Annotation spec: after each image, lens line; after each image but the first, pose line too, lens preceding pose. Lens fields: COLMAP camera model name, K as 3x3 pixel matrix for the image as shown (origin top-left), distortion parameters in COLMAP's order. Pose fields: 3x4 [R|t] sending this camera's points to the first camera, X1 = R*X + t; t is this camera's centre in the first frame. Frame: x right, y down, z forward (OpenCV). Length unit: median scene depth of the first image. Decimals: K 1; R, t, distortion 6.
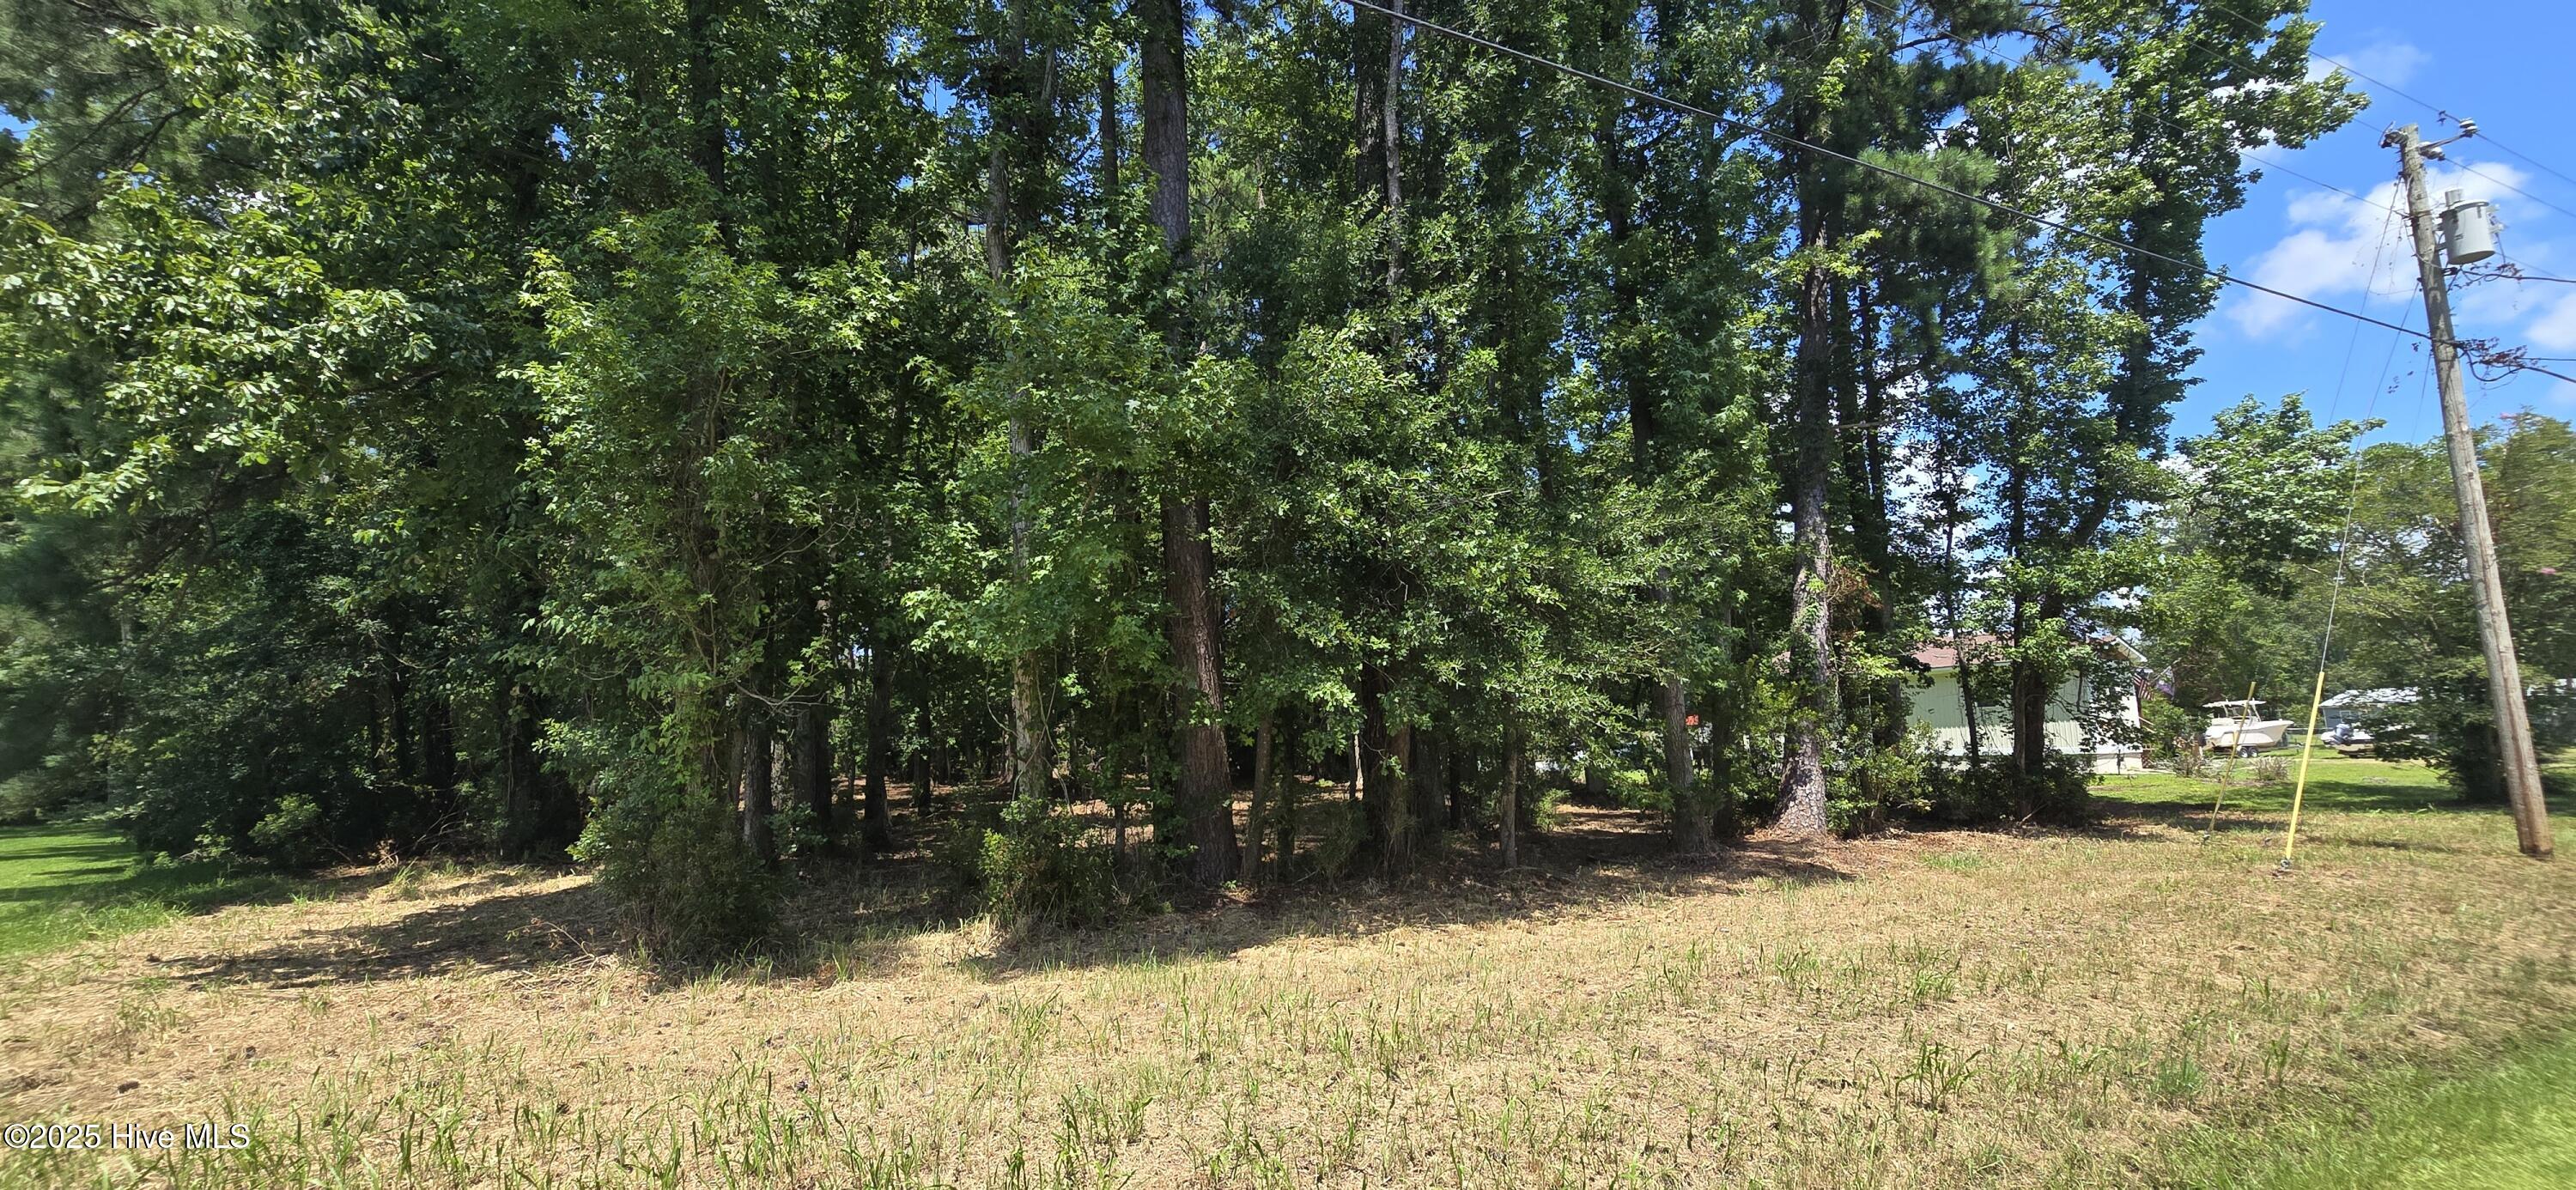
lens RADIAL K [[1072.6, 0, 1288.0], [0, 1072.6, 595.0], [0, 0, 1]] dist [-0.027505, 0.010857]
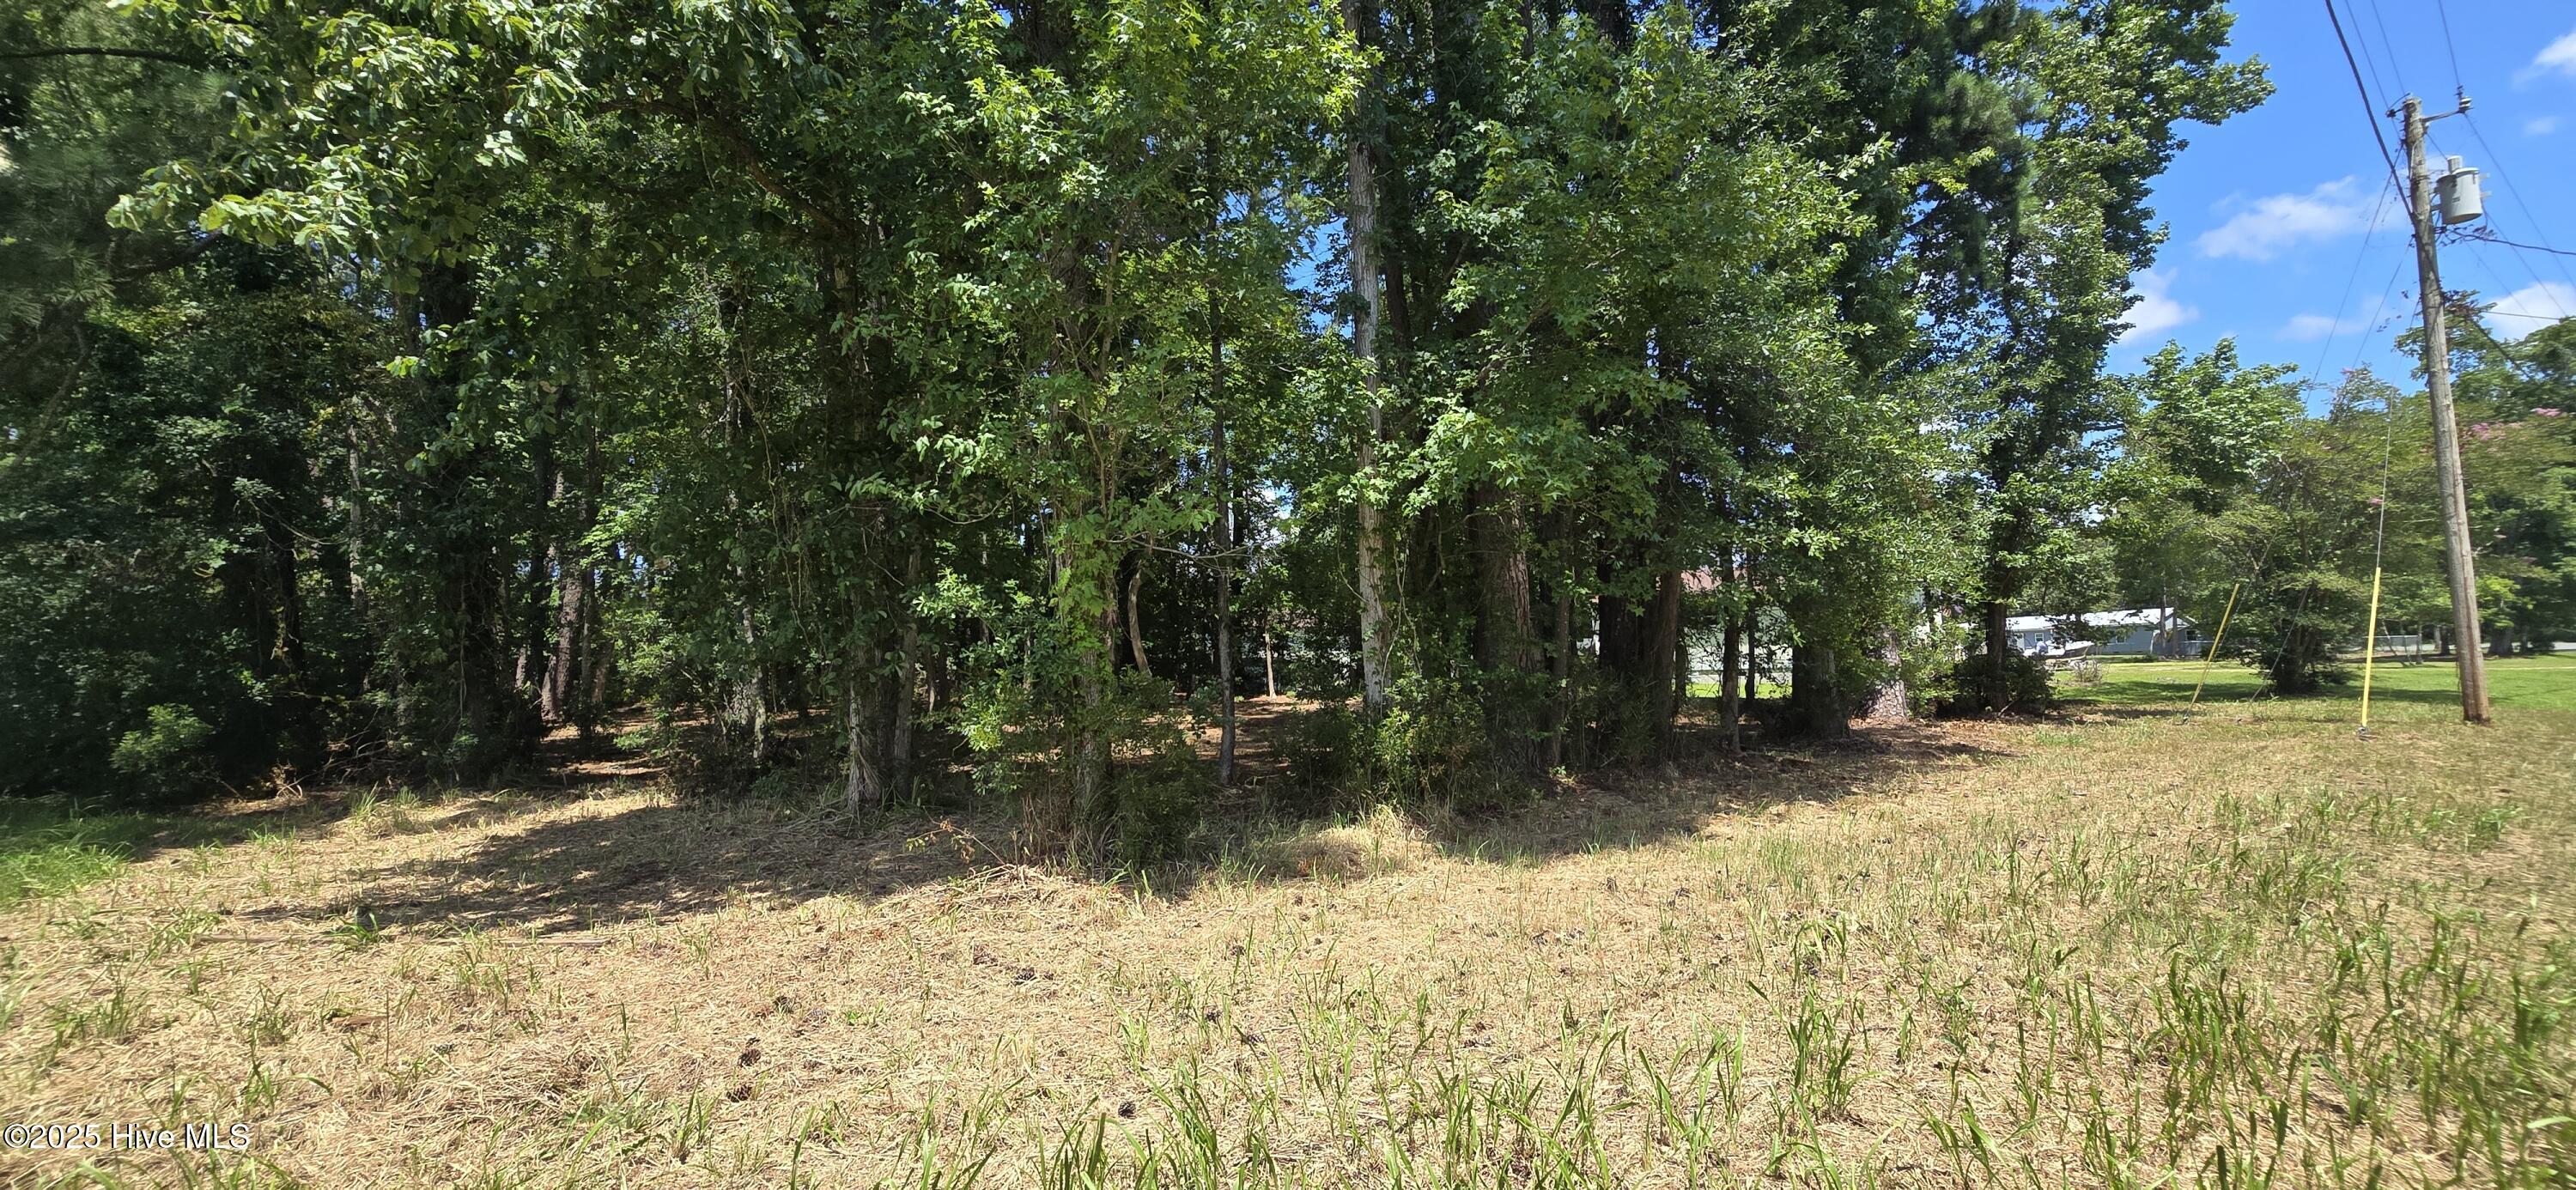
lens RADIAL K [[1072.6, 0, 1288.0], [0, 1072.6, 595.0], [0, 0, 1]] dist [-0.027505, 0.010857]
pose [[0.974571, 0.009147, 0.223892, -0.392106], [-0.023570, 0.997808, 0.061829, 0.053403], [-0.222836, -0.065534, 0.972651, 0.122345]]
